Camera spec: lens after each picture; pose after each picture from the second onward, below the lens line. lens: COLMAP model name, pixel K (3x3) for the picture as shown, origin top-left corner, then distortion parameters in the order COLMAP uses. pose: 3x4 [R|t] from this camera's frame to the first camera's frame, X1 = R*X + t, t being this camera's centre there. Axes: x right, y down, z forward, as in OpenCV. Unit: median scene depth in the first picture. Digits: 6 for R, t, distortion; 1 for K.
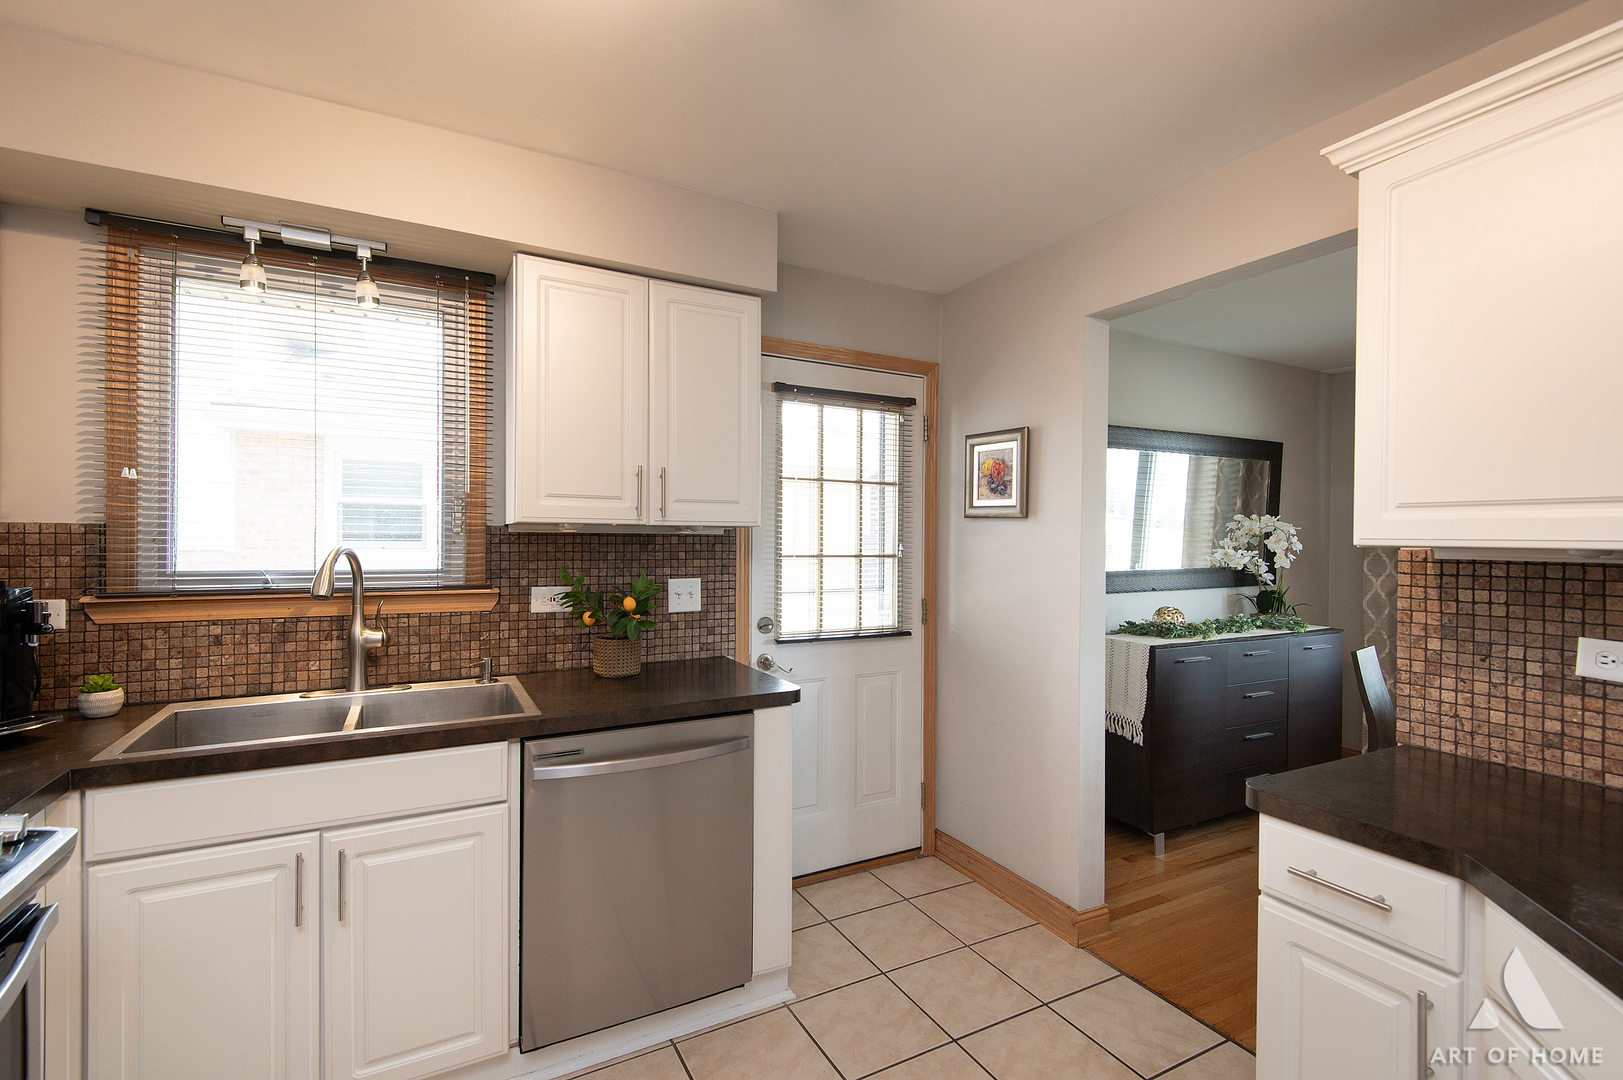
lens RADIAL K [[721.8, 0, 807.6], [0, 721.8, 539.0], [0, 0, 1]] dist [0.012221, -0.010705]
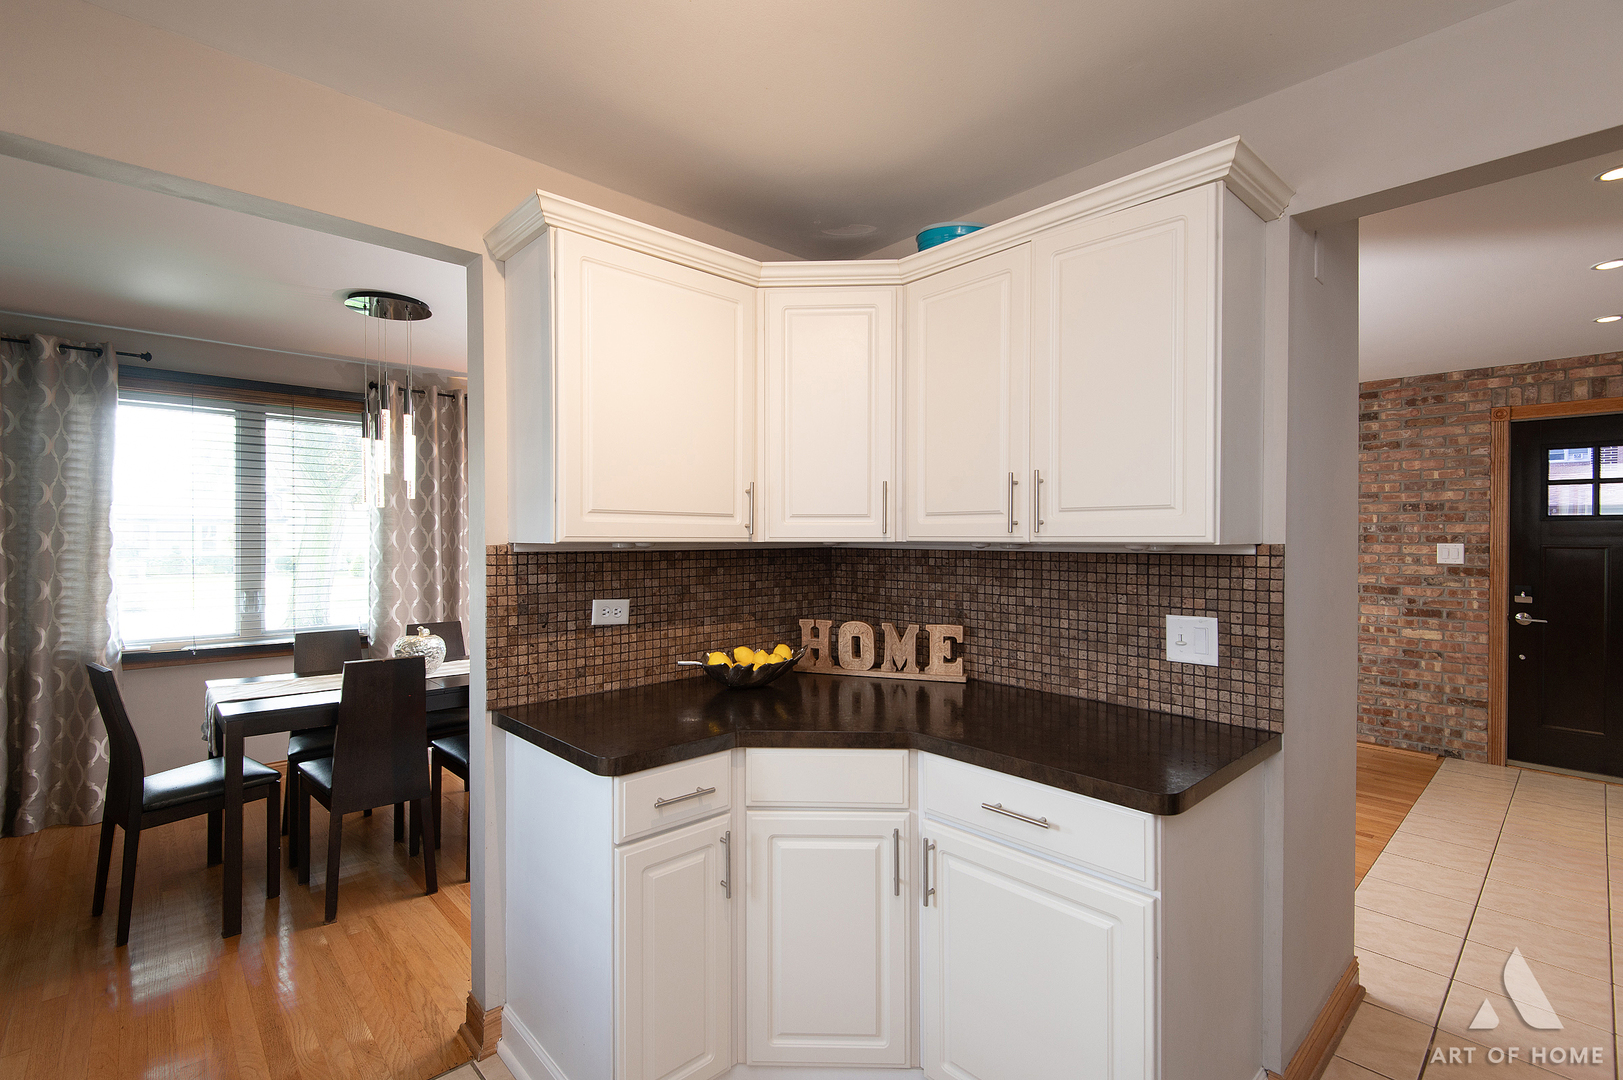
lens RADIAL K [[721.8, 0, 806.0], [0, 721.8, 544.4], [0, 0, 1]] dist [0.012221, -0.010705]
pose [[-0.247513, -0.018189, 0.968714, -0.321907], [0.001771, 0.999814, 0.019225, -0.005981], [-0.968883, 0.006474, -0.247435, 0.582104]]
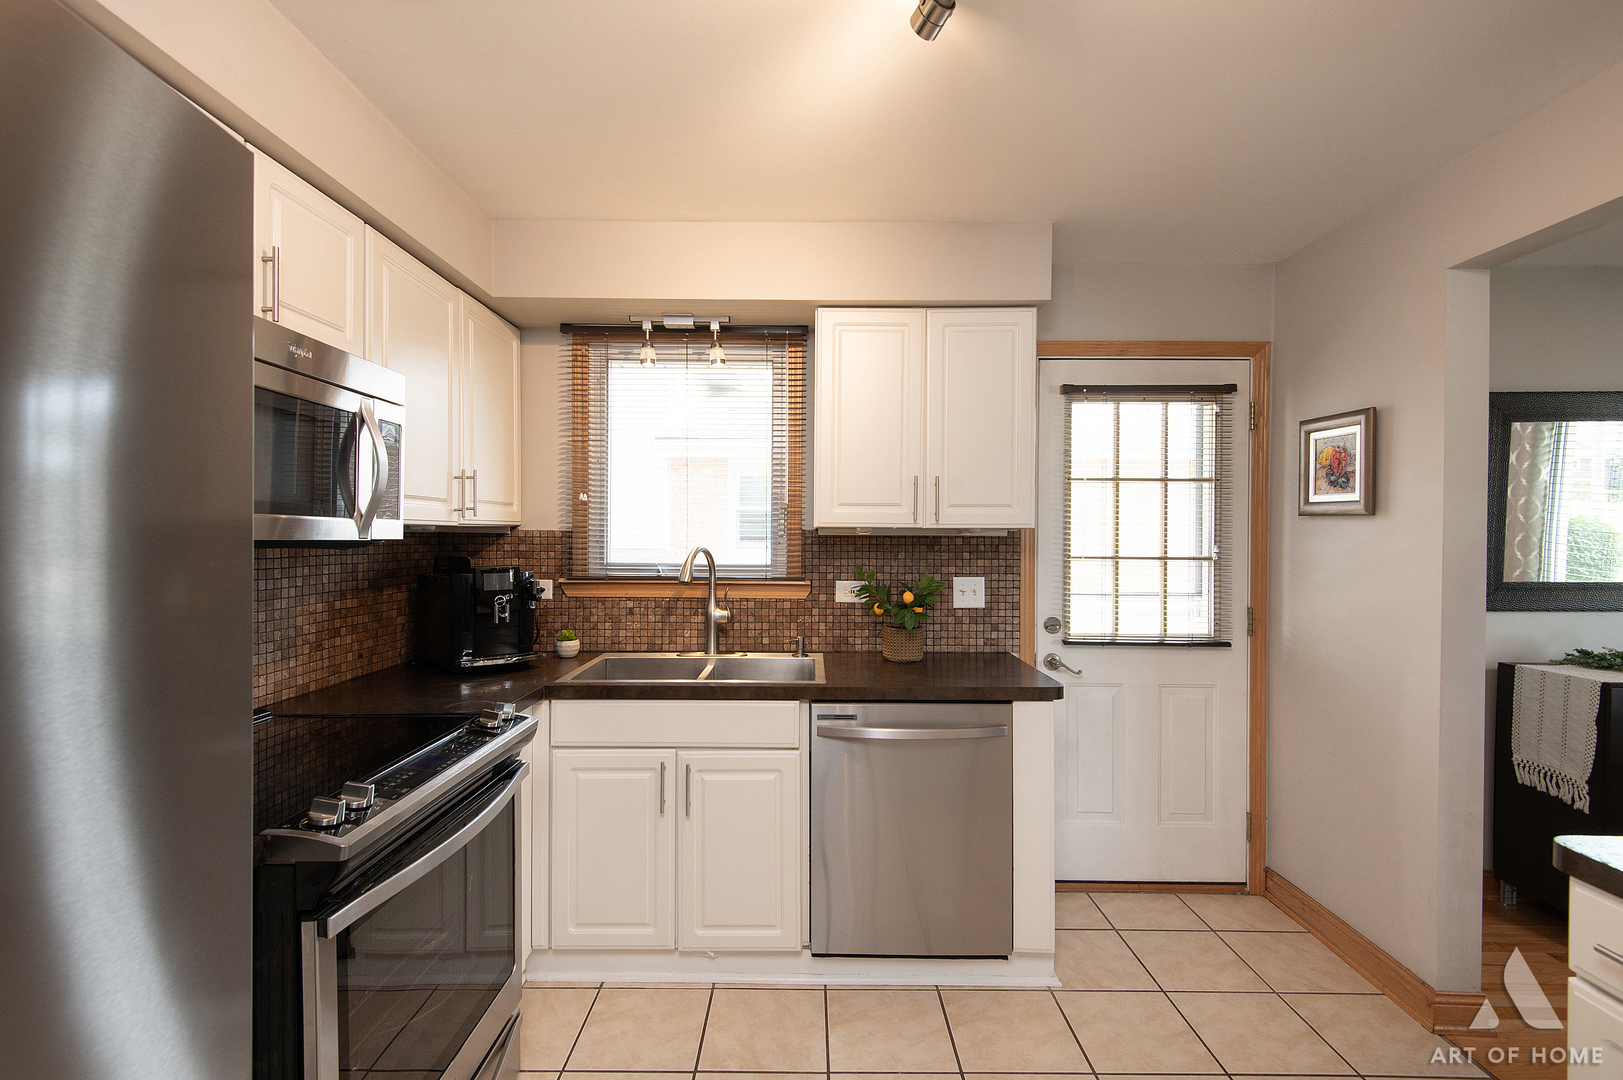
lens RADIAL K [[721.8, 0, 801.6], [0, 721.8, 539.2], [0, 0, 1]] dist [0.012221, -0.010705]
pose [[0.875566, -0.001165, -0.483098, 0.152586], [0.001027, 0.999999, -0.000551, -0.001745], [0.483098, -0.000014, 0.875566, -0.077172]]
